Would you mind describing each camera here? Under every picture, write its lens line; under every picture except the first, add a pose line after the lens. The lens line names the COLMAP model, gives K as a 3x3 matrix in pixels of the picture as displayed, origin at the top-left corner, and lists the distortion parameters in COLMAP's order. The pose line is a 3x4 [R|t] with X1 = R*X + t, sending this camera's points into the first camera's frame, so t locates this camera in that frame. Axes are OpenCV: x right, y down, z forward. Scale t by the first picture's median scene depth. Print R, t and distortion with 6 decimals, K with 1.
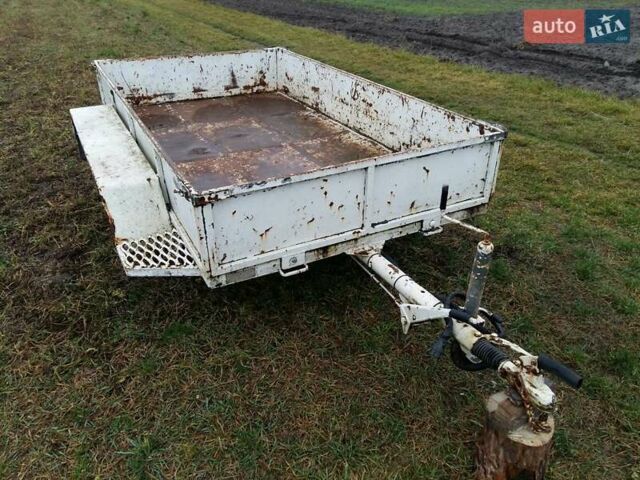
lens RADIAL K [[511.3, 0, 320.0], [0, 511.3, 240.0], [0, 0, 1]] dist [0.080844, -0.168612]
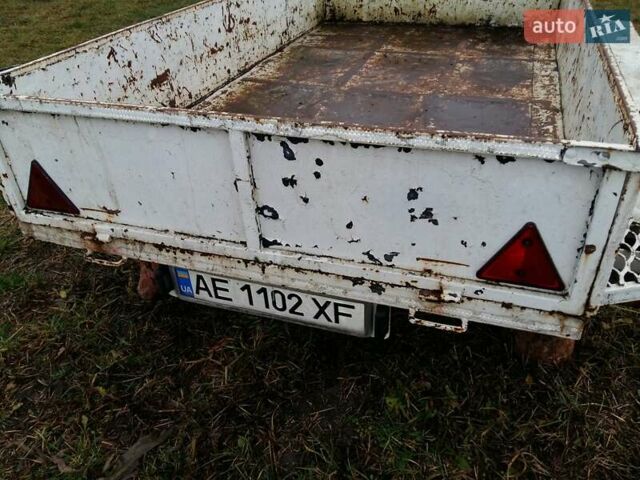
lens RADIAL K [[511.3, 0, 320.0], [0, 511.3, 240.0], [0, 0, 1]] dist [0.080844, -0.168612]
pose [[-0.680447, -0.390697, 0.619958, -0.595912], [0.386277, 0.527698, 0.756522, -0.660216], [-0.622721, 0.754248, -0.208153, 1.416358]]
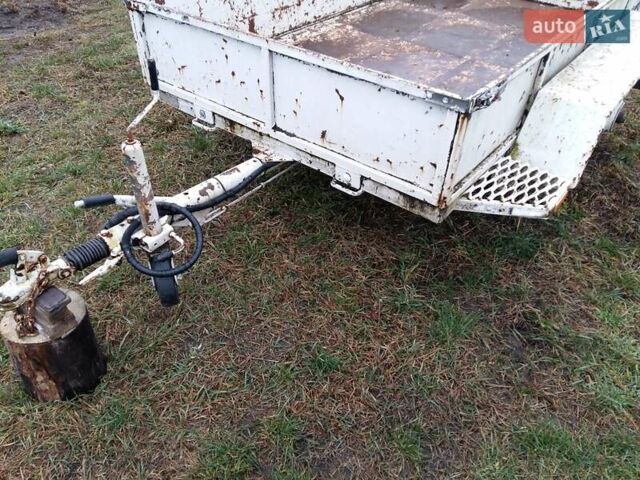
lens RADIAL K [[511.3, 0, 320.0], [0, 511.3, 240.0], [0, 0, 1]] dist [0.080844, -0.168612]
pose [[0.405357, 0.587096, -0.700717, 0.600040], [-0.475750, 0.790016, 0.386699, -0.176763], [0.780607, 0.176615, 0.599549, 0.427124]]
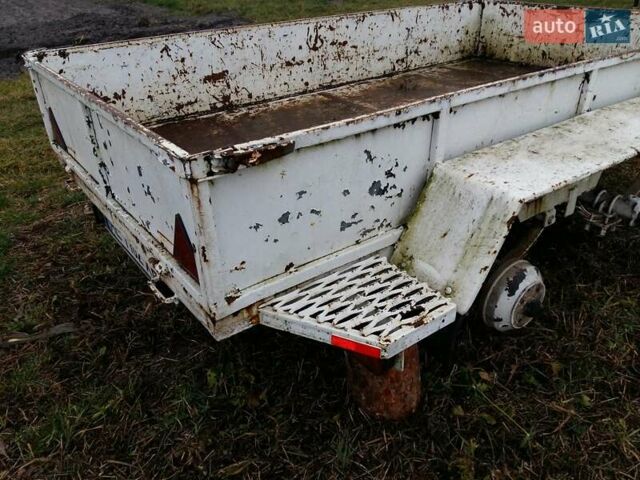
lens RADIAL K [[511.3, 0, 320.0], [0, 511.3, 240.0], [0, 0, 1]] dist [0.080844, -0.168612]
pose [[-0.146284, -0.489651, 0.859560, -0.810961], [0.509297, 0.707626, 0.489777, -0.494833], [-0.848067, 0.509418, 0.145864, 1.143046]]
